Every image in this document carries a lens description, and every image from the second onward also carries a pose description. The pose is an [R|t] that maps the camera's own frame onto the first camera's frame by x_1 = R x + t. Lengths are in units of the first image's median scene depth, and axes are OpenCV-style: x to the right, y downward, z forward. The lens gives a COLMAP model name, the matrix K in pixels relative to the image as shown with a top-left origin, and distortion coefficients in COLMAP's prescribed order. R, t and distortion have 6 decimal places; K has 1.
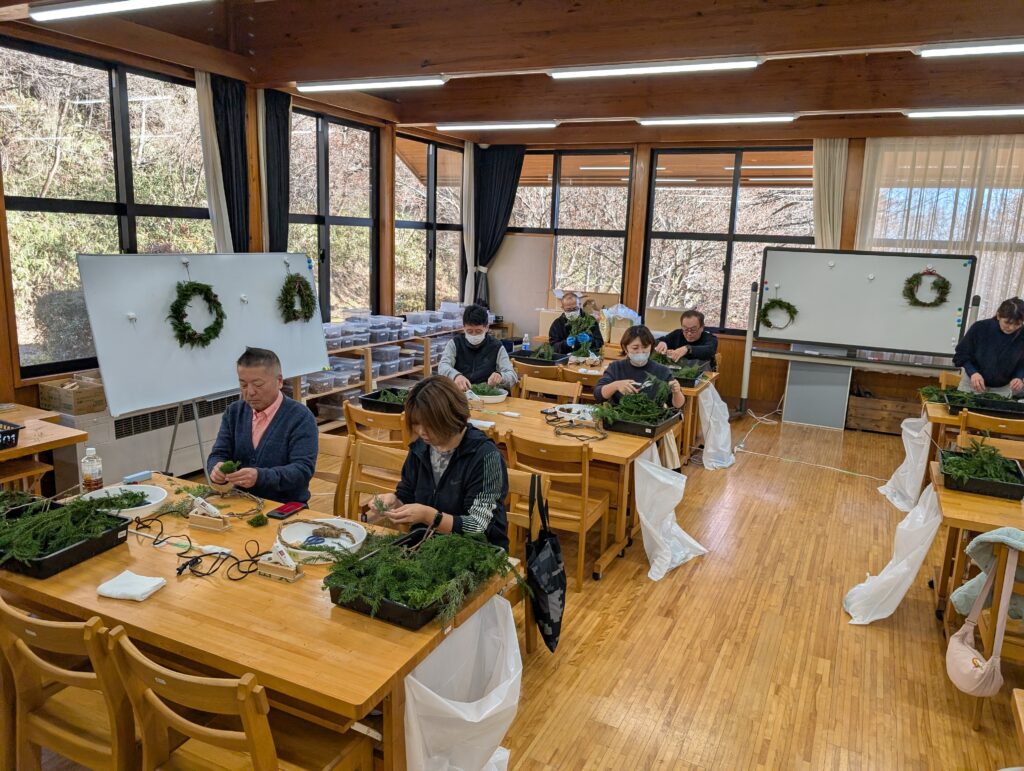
lens RADIAL K [[759.5, 0, 512.0], [0, 759.5, 385.5], [0, 0, 1]] dist [0.013048, -0.000153]
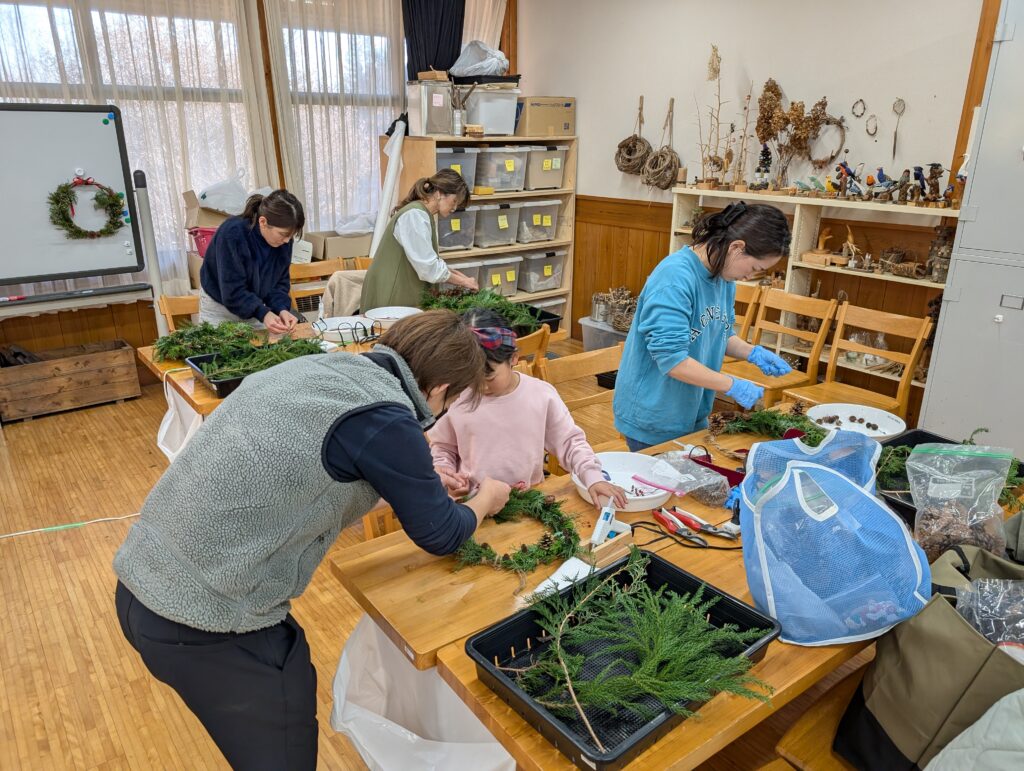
lens RADIAL K [[759.5, 0, 512.0], [0, 759.5, 385.5], [0, 0, 1]] dist [0.013048, -0.000153]
pose [[0.456942, -0.317800, 0.830787, 0.156986], [0.190596, 0.947285, 0.257534, -0.052395], [-0.868837, 0.040667, 0.493426, 0.416071]]
